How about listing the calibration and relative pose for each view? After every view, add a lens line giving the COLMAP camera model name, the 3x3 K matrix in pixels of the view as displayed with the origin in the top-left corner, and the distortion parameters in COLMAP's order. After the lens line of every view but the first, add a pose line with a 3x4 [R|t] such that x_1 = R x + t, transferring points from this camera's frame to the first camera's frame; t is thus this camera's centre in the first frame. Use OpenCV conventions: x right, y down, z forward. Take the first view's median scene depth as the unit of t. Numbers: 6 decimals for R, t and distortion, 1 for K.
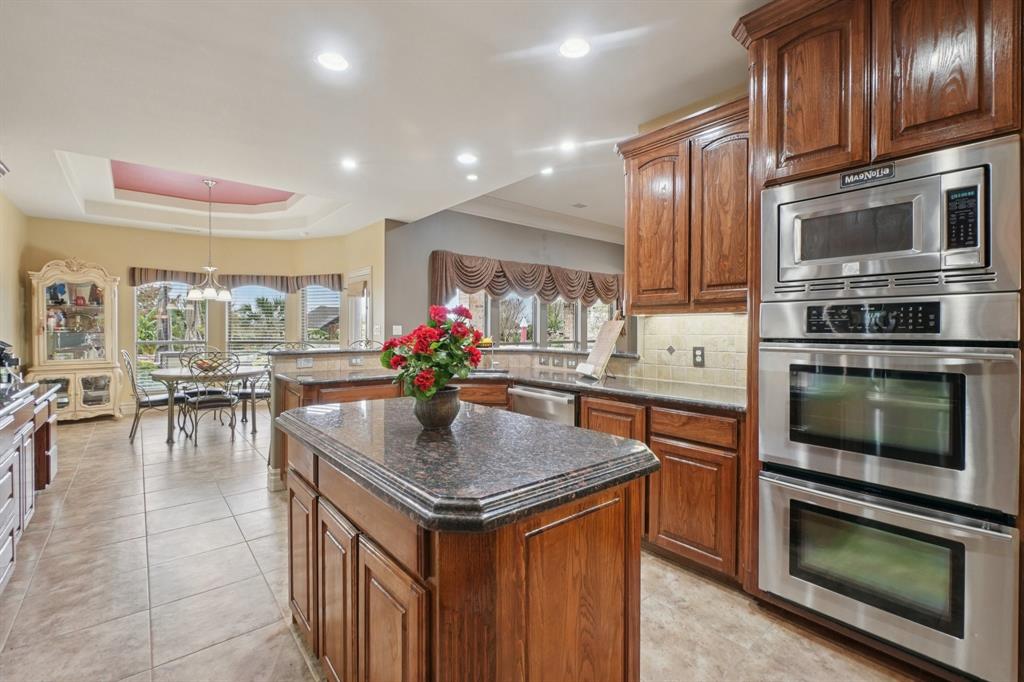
lens RADIAL K [[450.1, 0, 512.6], [0, 450.1, 333.8], [0, 0, 1]] dist [0.000968, -0.000071]
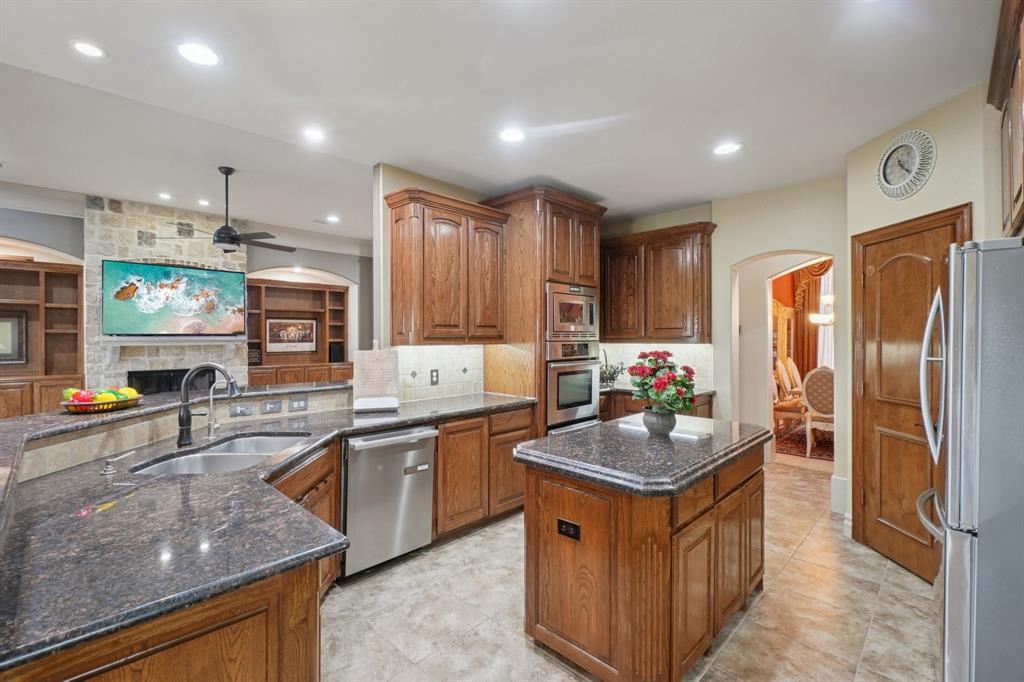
lens RADIAL K [[450.1, 0, 512.6], [0, 450.1, 333.8], [0, 0, 1]] dist [0.000968, -0.000071]
pose [[-0.100461, 0.000662, 0.994941, -0.945163], [0.008453, 0.999964, 0.000188, -0.075650], [-0.994905, 0.008429, -0.100463, 0.965174]]
